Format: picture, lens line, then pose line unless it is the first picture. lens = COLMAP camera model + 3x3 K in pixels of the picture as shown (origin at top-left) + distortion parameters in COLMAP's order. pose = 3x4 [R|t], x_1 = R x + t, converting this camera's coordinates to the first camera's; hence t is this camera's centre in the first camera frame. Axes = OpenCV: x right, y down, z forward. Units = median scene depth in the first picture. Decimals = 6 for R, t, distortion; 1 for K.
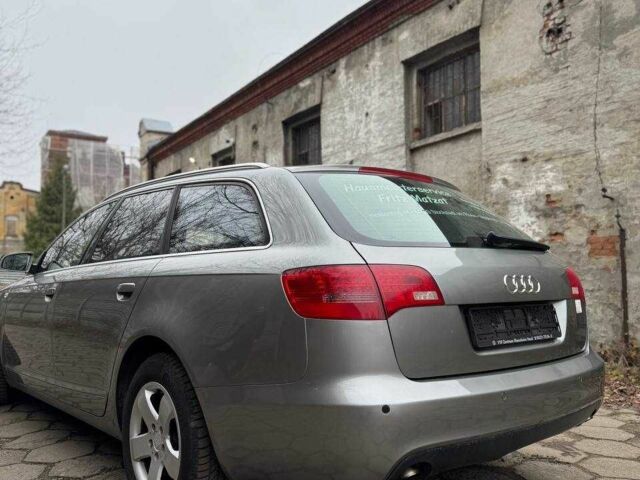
lens RADIAL K [[599.8, 0, 319.0], [0, 599.8, 240.8], [0, 0, 1]] dist [0.125249, -0.218680]
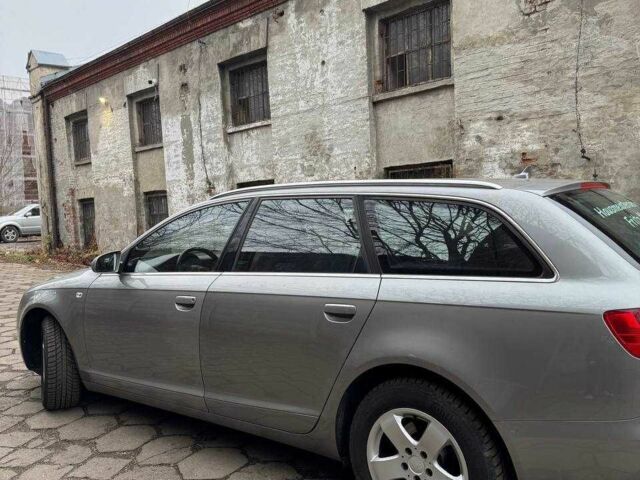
lens RADIAL K [[599.8, 0, 319.0], [0, 599.8, 240.8], [0, 0, 1]] dist [0.125249, -0.218680]
pose [[0.978404, -0.038934, 0.203003, -0.160290], [0.015915, 0.993374, 0.113815, -0.041708], [-0.206089, -0.108126, 0.972541, 0.023231]]
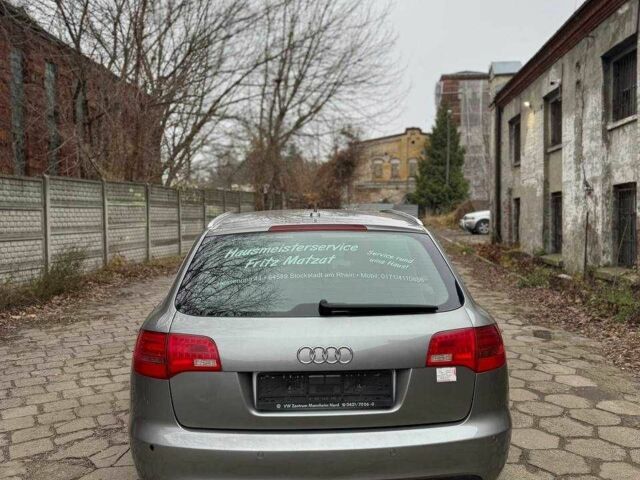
lens RADIAL K [[599.8, 0, 319.0], [0, 599.8, 240.8], [0, 0, 1]] dist [0.125249, -0.218680]
pose [[0.790757, 0.027643, -0.611506, 0.236312], [0.043234, 0.993963, 0.100839, -0.057770], [0.610601, -0.106177, 0.784788, 0.042413]]
